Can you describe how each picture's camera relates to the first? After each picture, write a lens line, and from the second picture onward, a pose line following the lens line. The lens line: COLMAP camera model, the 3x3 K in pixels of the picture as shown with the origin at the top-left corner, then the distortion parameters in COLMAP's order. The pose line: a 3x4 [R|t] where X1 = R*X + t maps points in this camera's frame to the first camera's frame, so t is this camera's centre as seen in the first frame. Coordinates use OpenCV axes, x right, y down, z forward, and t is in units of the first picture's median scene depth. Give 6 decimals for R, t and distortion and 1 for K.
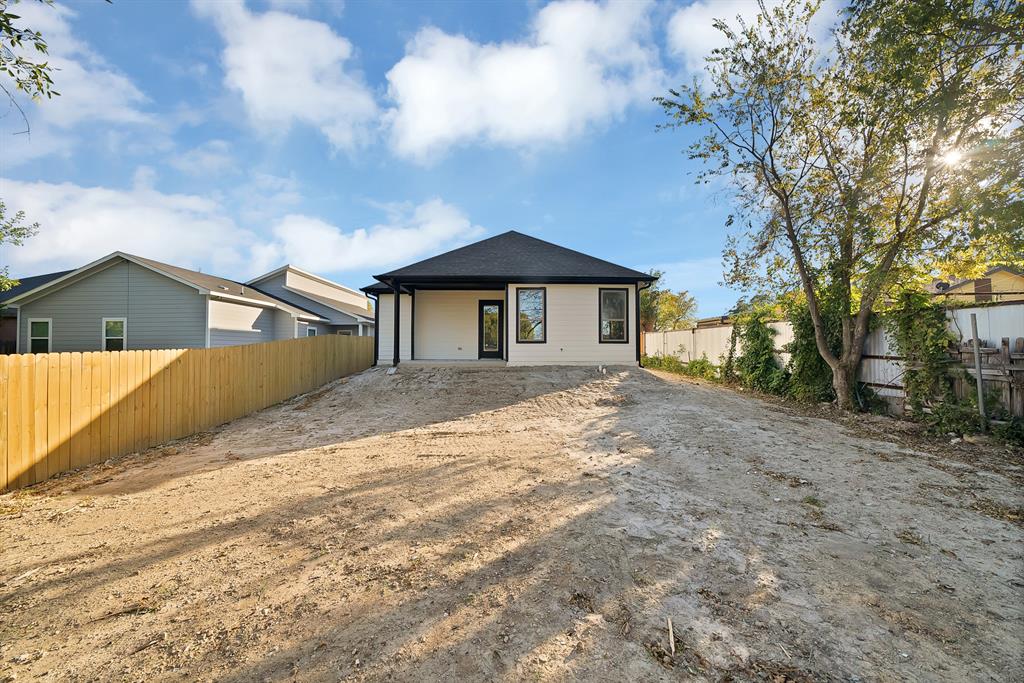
lens RADIAL K [[369.8, 0, 510.1], [0, 369.8, 333.5], [0, 0, 1]] dist [-0.022375, 0.003174]
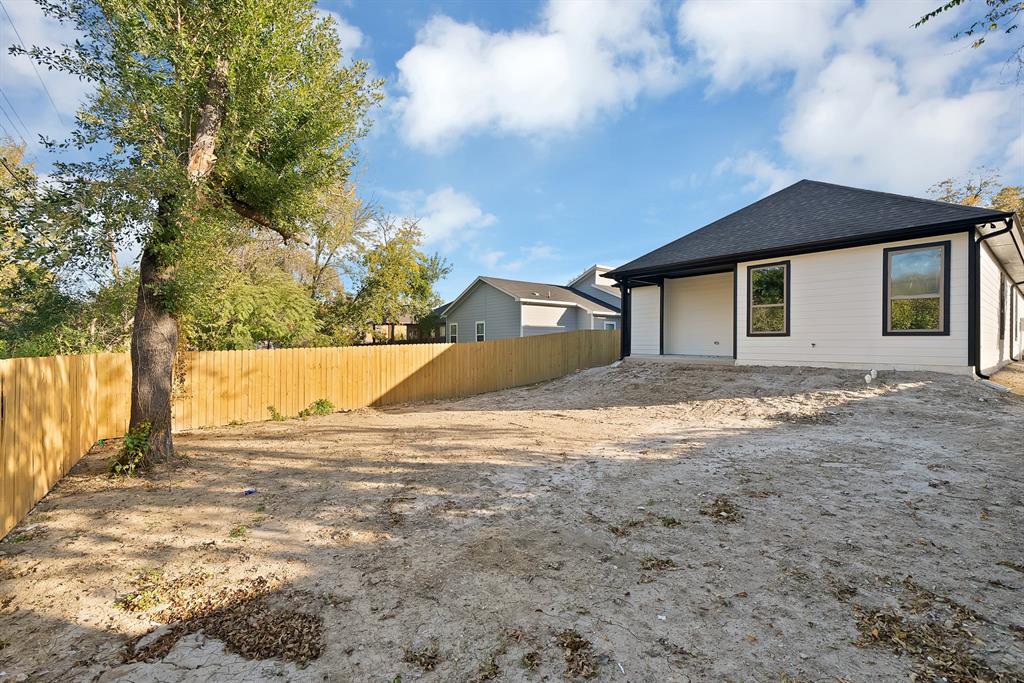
lens RADIAL K [[436.0, 0, 506.5], [0, 436.0, 328.8], [0, 0, 1]] dist [-0.004367, 0.004752]
pose [[0.593572, -0.020286, -0.804525, 0.693970], [0.031347, 0.999506, -0.002076, -0.006283], [0.804170, -0.023987, 0.593915, 0.031852]]
